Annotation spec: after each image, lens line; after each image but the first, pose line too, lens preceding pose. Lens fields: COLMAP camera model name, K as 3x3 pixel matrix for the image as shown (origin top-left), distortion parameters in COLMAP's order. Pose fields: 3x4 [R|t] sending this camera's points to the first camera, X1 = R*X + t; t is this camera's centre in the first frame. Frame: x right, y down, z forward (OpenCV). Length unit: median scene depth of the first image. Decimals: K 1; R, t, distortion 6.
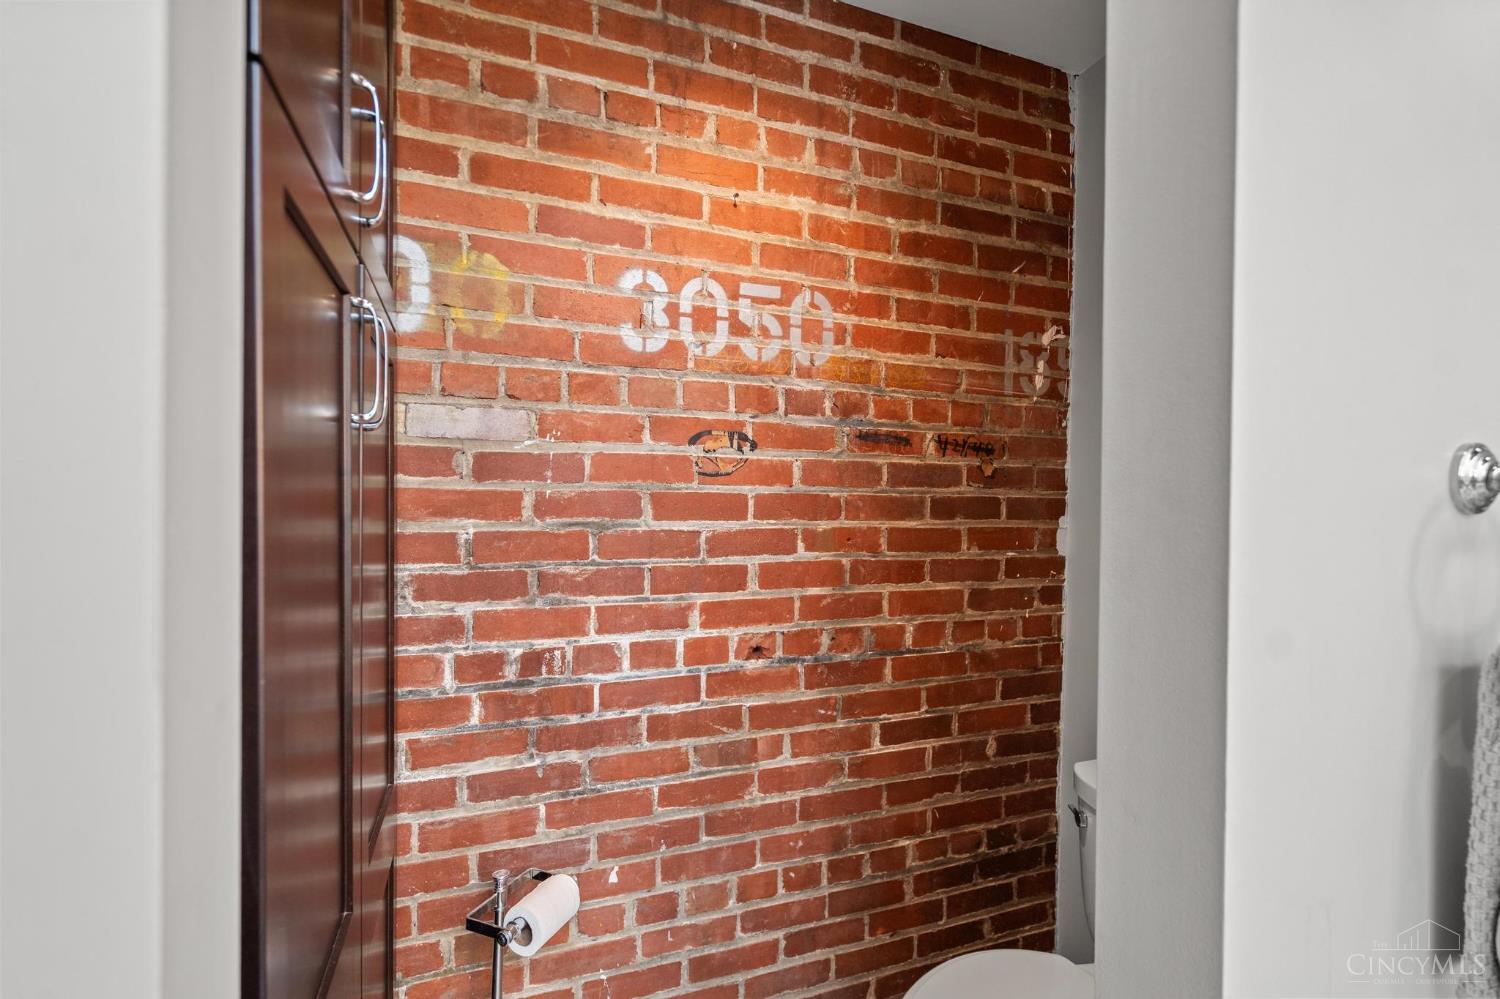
lens RADIAL K [[685.9, 0, 749.8], [0, 685.9, 504.3], [0, 0, 1]] dist [-0.002790, 0.002599]
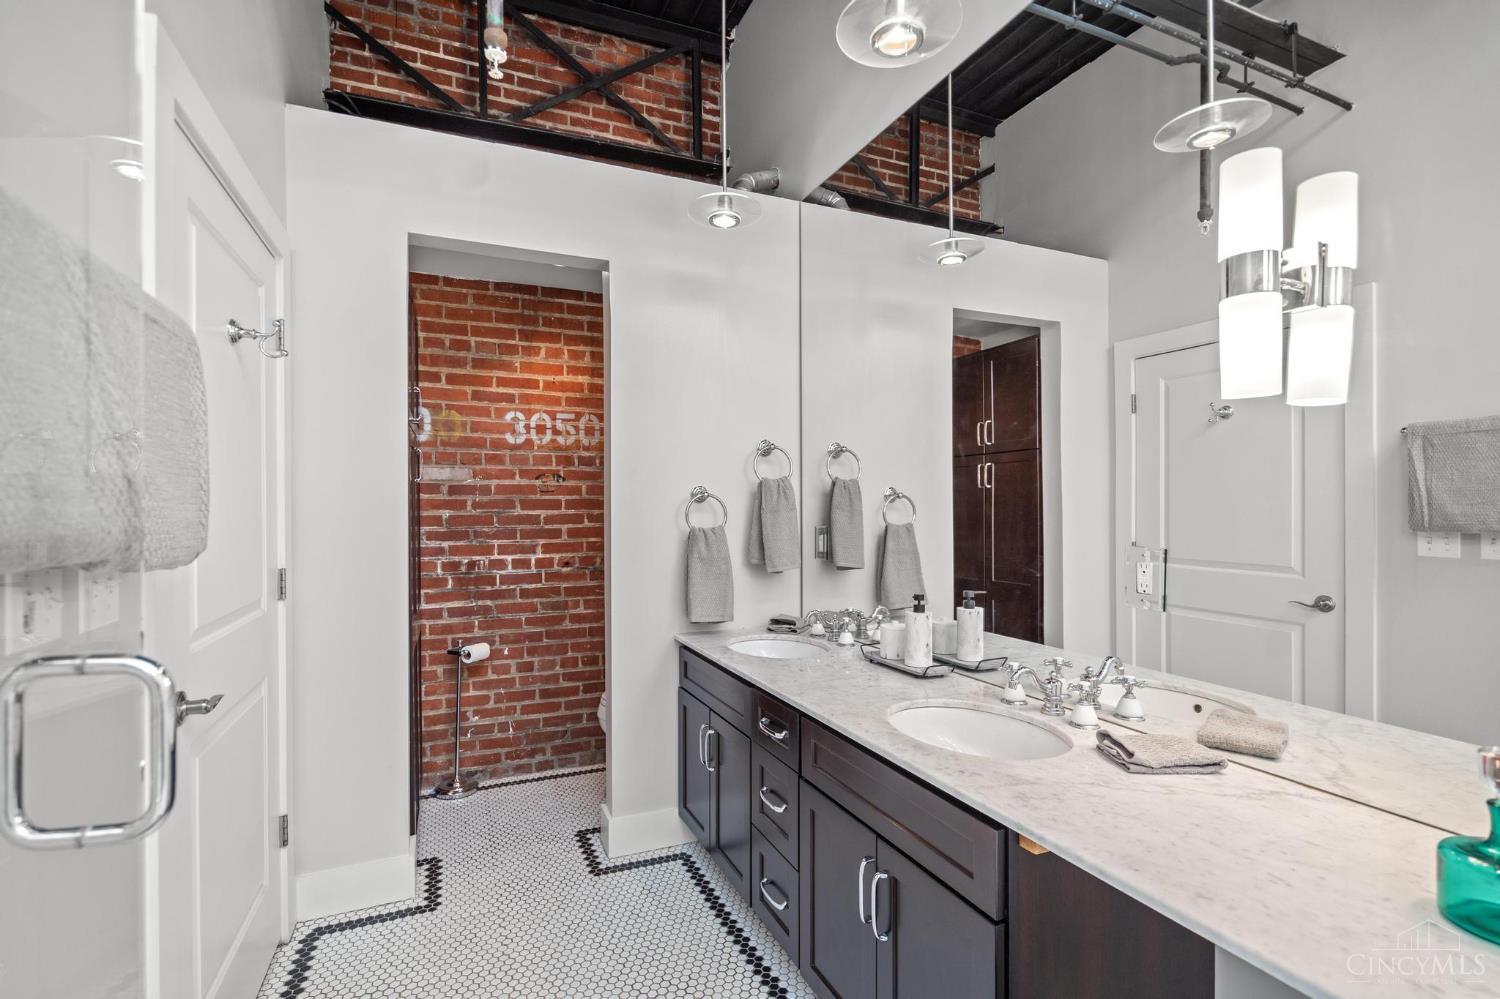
lens RADIAL K [[685.9, 0, 745.6], [0, 685.9, 502.2], [0, 0, 1]] dist [-0.002790, 0.002599]
pose [[0.999735, -0.011634, 0.019862, 0.636444], [0.011673, 0.999930, -0.001841, 0.008002], [-0.019839, 0.002072, 0.999801, -1.535299]]
